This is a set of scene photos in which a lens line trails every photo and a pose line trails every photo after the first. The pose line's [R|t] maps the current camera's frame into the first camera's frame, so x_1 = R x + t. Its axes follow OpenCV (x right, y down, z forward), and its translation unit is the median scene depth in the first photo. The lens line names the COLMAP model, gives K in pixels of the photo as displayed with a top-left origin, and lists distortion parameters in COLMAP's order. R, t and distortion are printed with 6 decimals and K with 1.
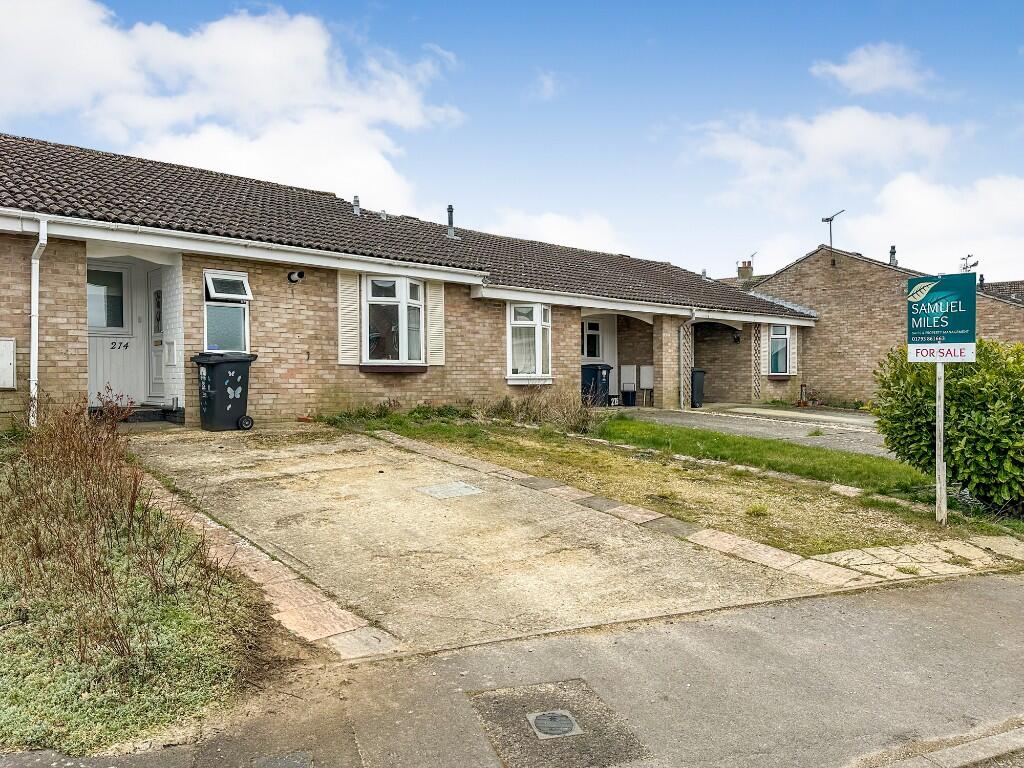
lens RADIAL K [[642.9, 0, 512.0], [0, 642.9, 384.0], [0, 0, 1]] dist [0.087338, -0.108186]
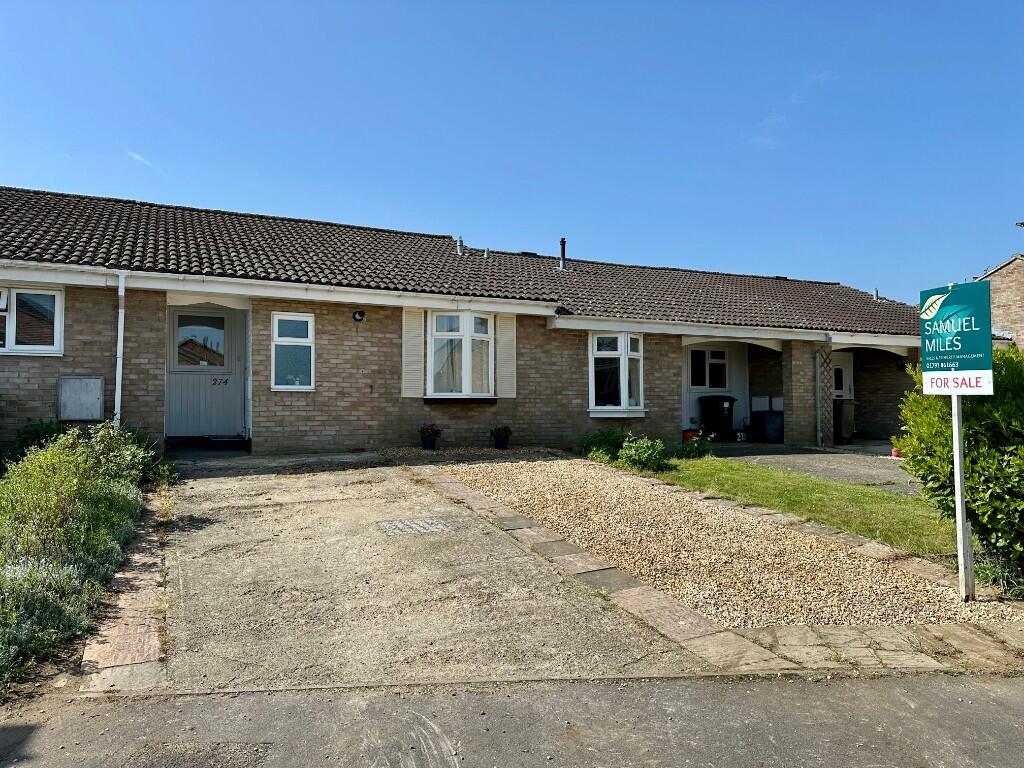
lens RADIAL K [[642.9, 0, 512.0], [0, 642.9, 384.0], [0, 0, 1]] dist [0.087338, -0.108186]
pose [[0.963597, -0.008725, -0.267215, 0.182986], [-0.004286, 0.998835, -0.048072, -0.002900], [0.267323, 0.047467, 0.962437, 0.048544]]
